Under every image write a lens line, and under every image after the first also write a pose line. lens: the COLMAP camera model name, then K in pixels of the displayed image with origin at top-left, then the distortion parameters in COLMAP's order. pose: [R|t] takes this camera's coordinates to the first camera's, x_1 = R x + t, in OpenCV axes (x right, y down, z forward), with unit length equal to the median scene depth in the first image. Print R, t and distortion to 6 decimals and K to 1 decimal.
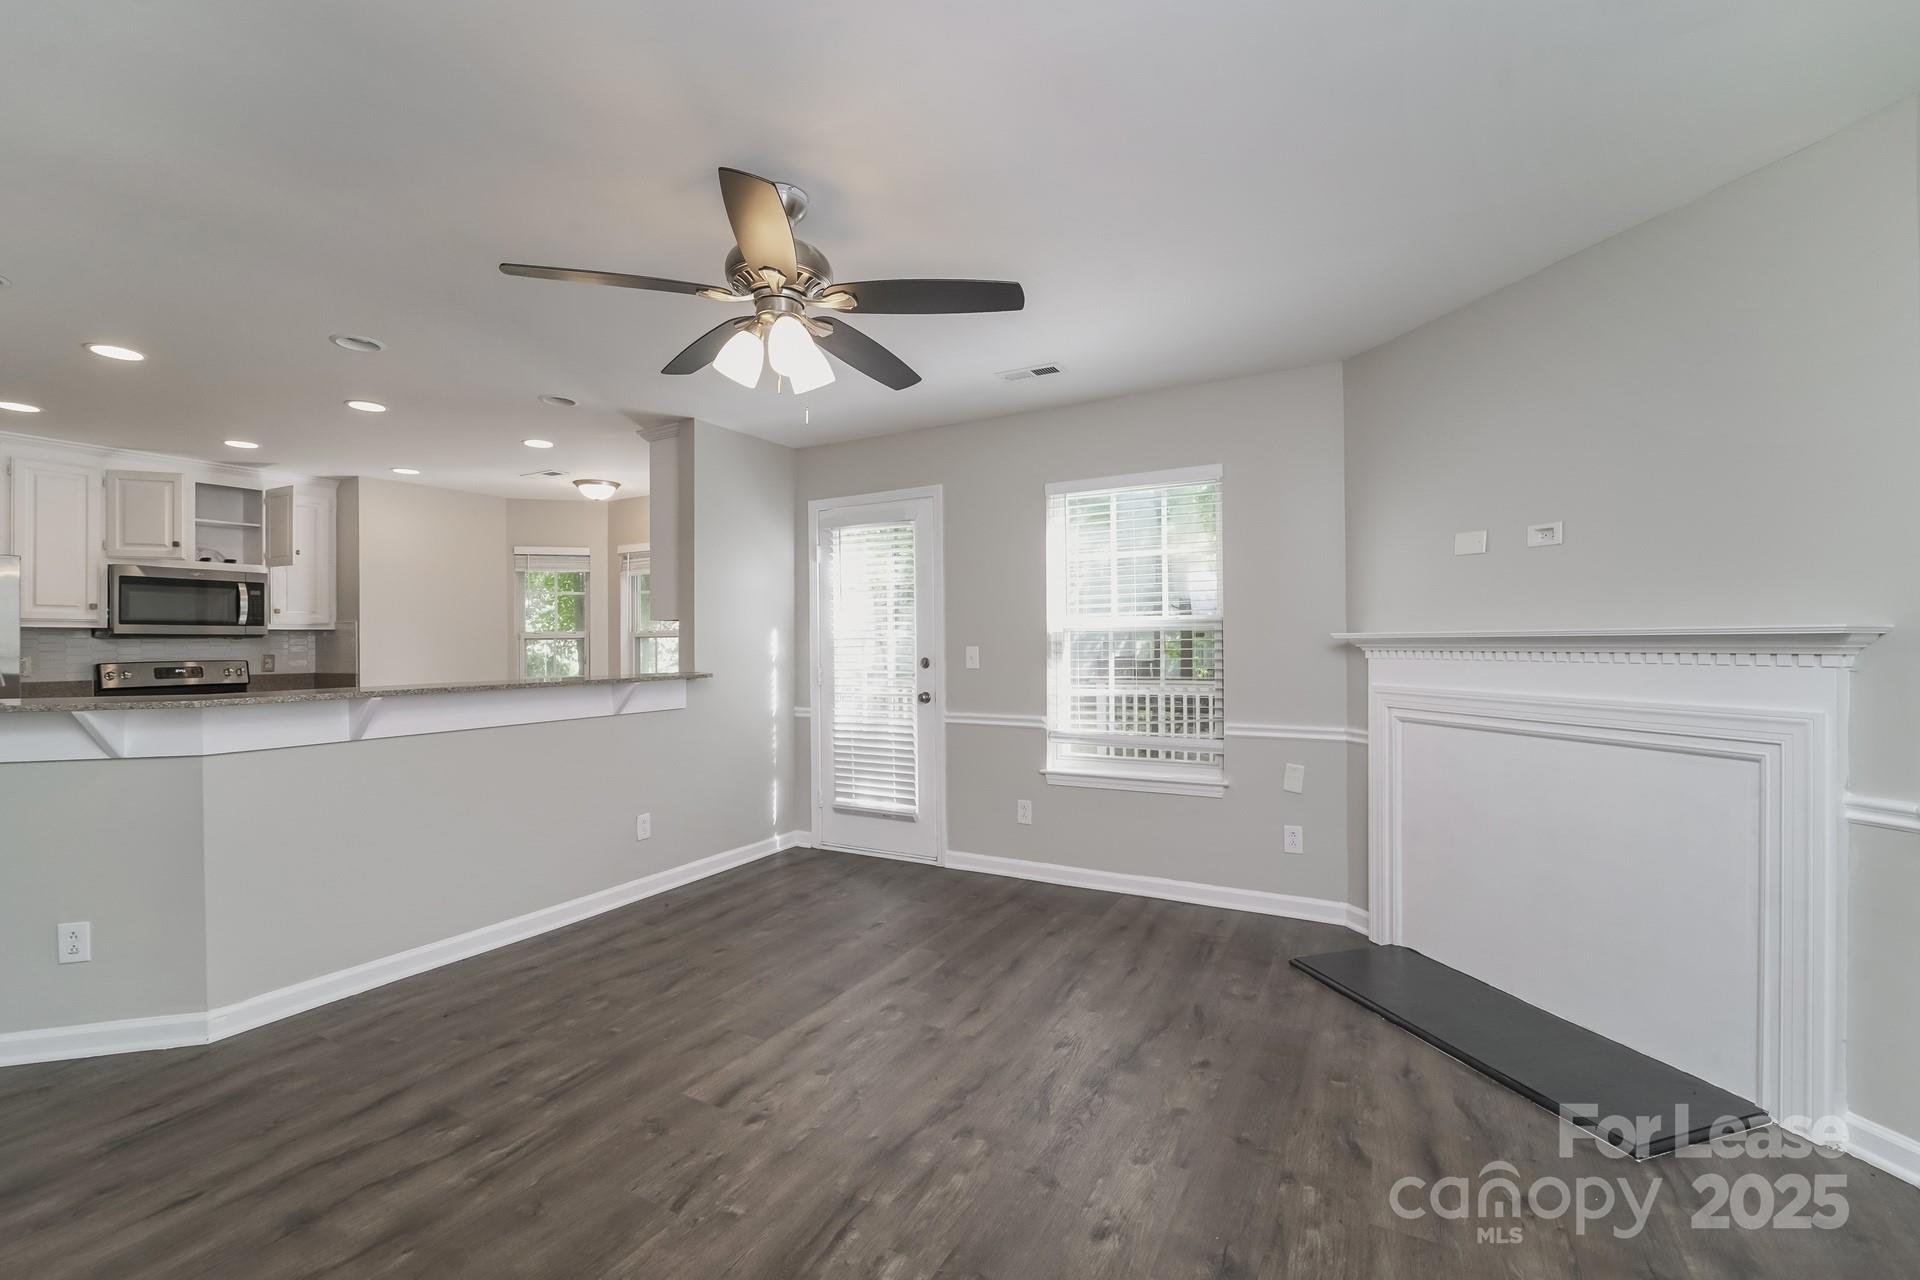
lens RADIAL K [[798.2, 0, 956.0], [0, 798.2, 641.6], [0, 0, 1]] dist [-0.011055, -0.000419]
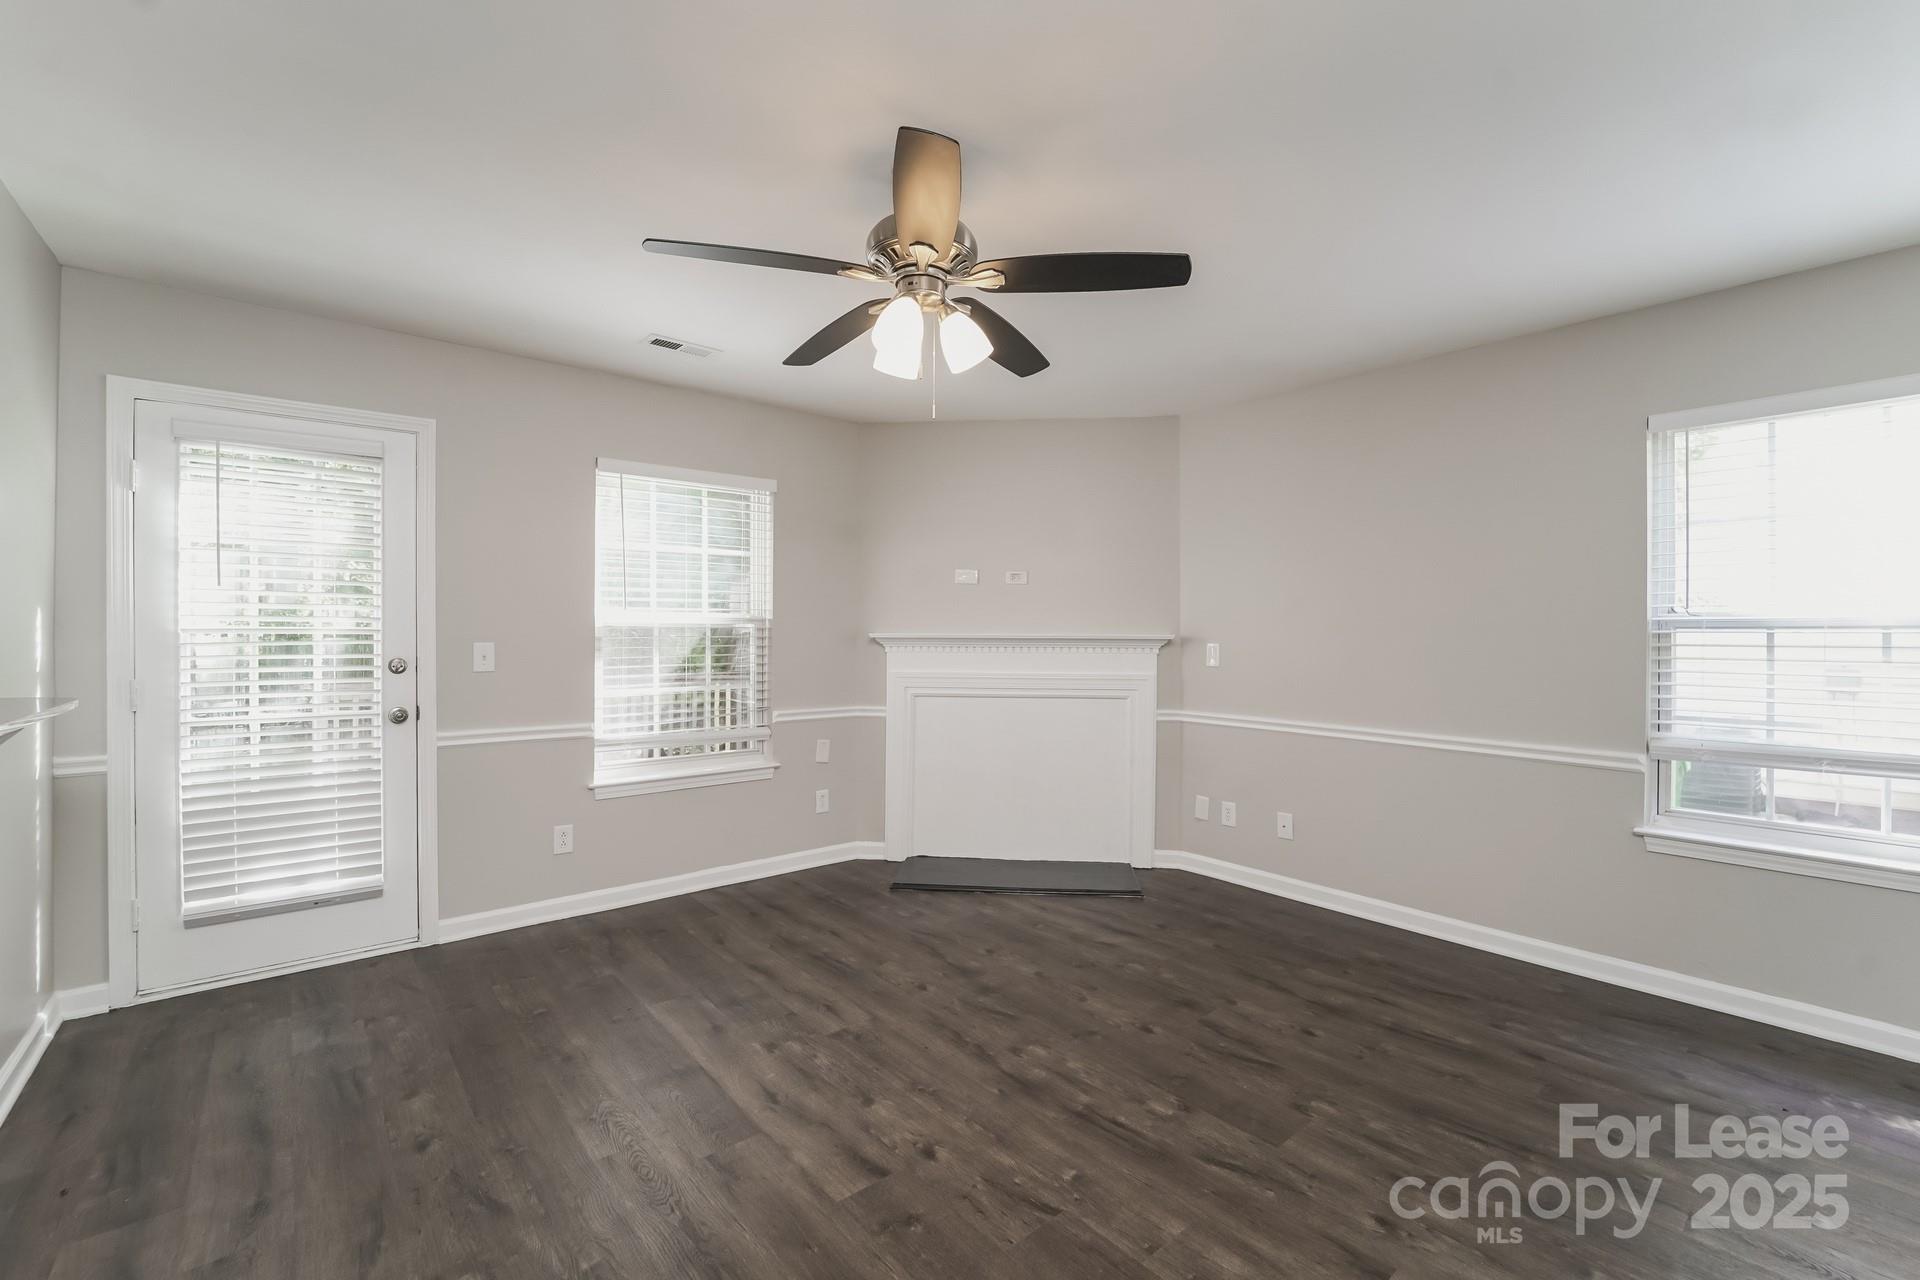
lens RADIAL K [[798.2, 0, 954.8], [0, 798.2, 635.2], [0, 0, 1]] dist [-0.011055, -0.000419]
pose [[0.365686, 0.009319, 0.930692, -0.582182], [-0.009462, 0.999935, -0.006295, -0.000573], [-0.930690, -0.006504, 0.365750, 0.330549]]
